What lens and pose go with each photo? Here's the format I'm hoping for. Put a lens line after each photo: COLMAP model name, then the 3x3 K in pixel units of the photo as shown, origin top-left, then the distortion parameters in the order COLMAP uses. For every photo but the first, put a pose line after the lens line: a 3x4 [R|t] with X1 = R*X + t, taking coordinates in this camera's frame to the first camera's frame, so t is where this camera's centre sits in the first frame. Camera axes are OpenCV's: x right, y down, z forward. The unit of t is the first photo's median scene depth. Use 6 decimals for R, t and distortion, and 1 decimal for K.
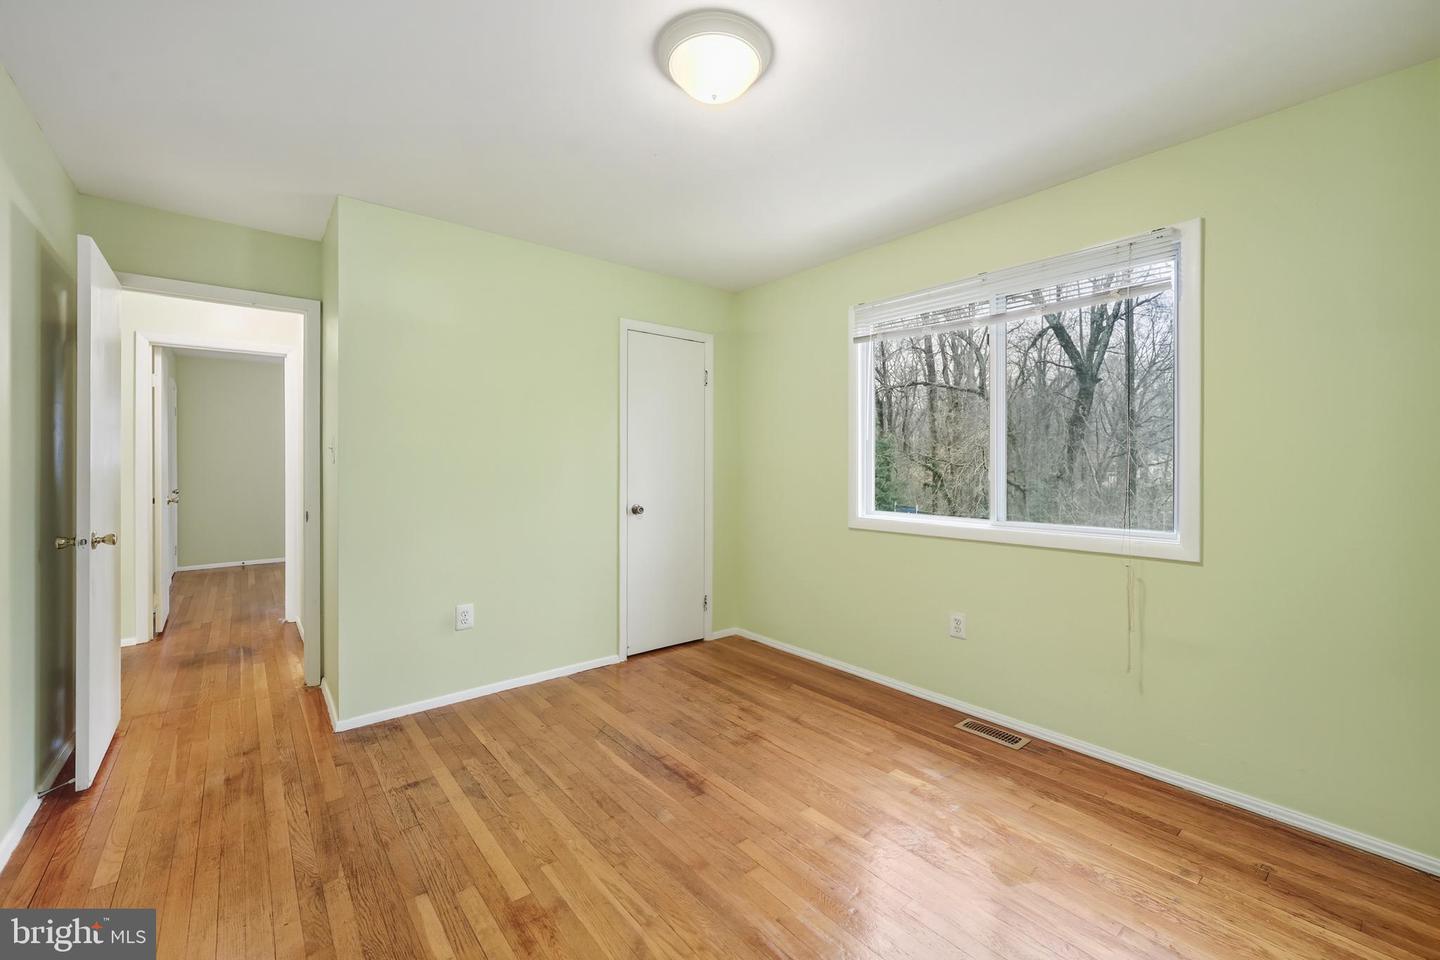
lens RADIAL K [[584.2, 0, 726.0], [0, 584.2, 464.7], [0, 0, 1]] dist [-0.000636, -0.000108]
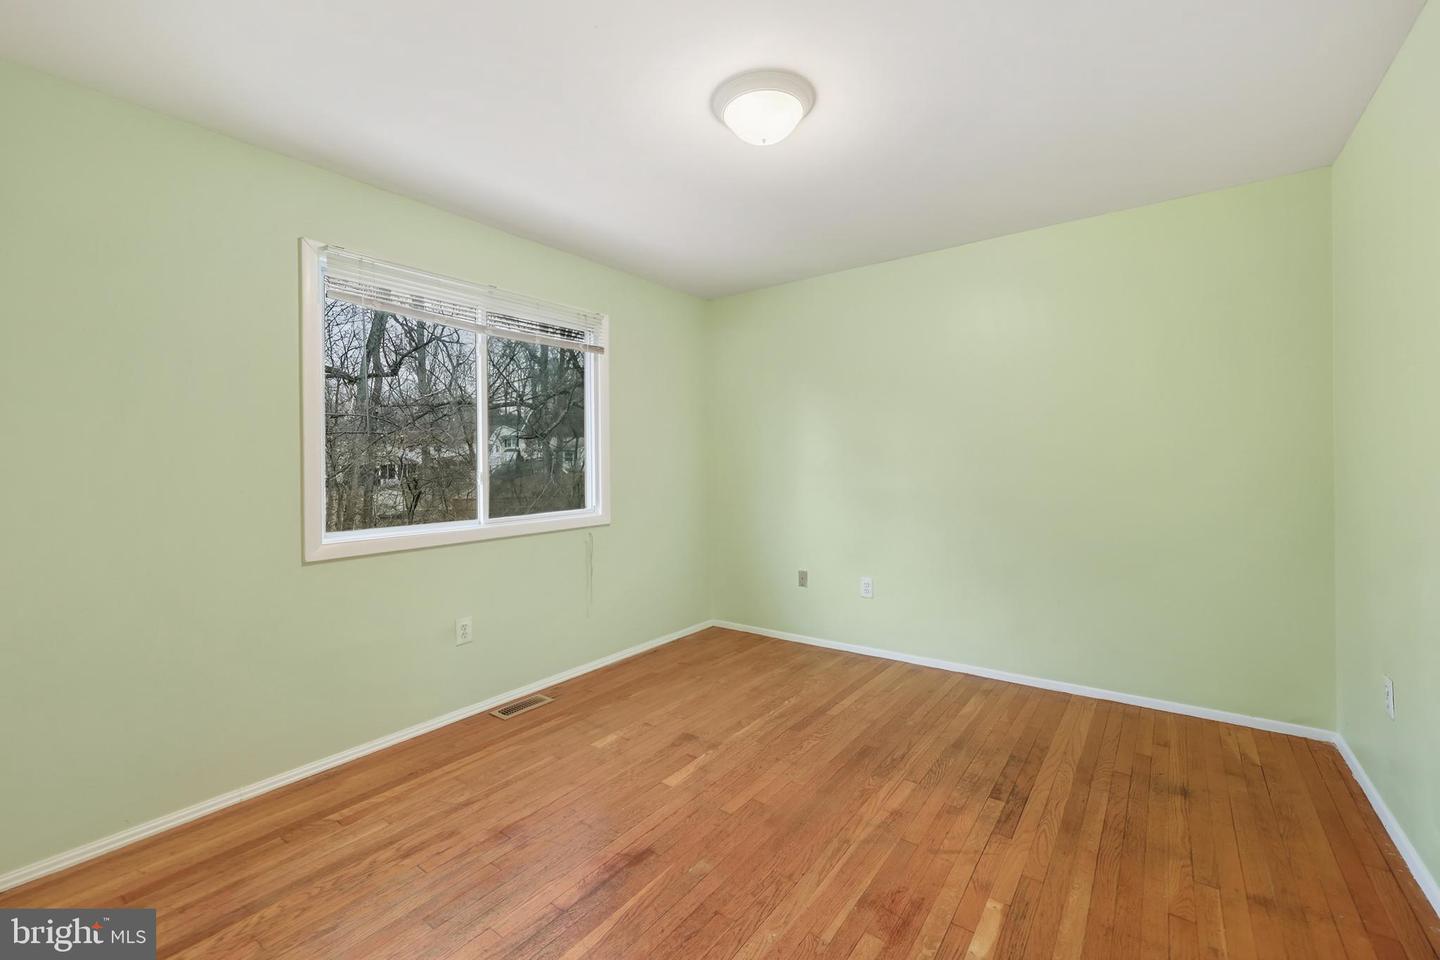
lens RADIAL K [[584.2, 0, 726.0], [0, 584.2, 464.7], [0, 0, 1]] dist [-0.000636, -0.000108]
pose [[-0.228497, 0.001253, 0.973544, -0.756131], [0.016881, 0.999854, 0.002675, 0.001224], [-0.973398, 0.017046, -0.228484, 0.910368]]
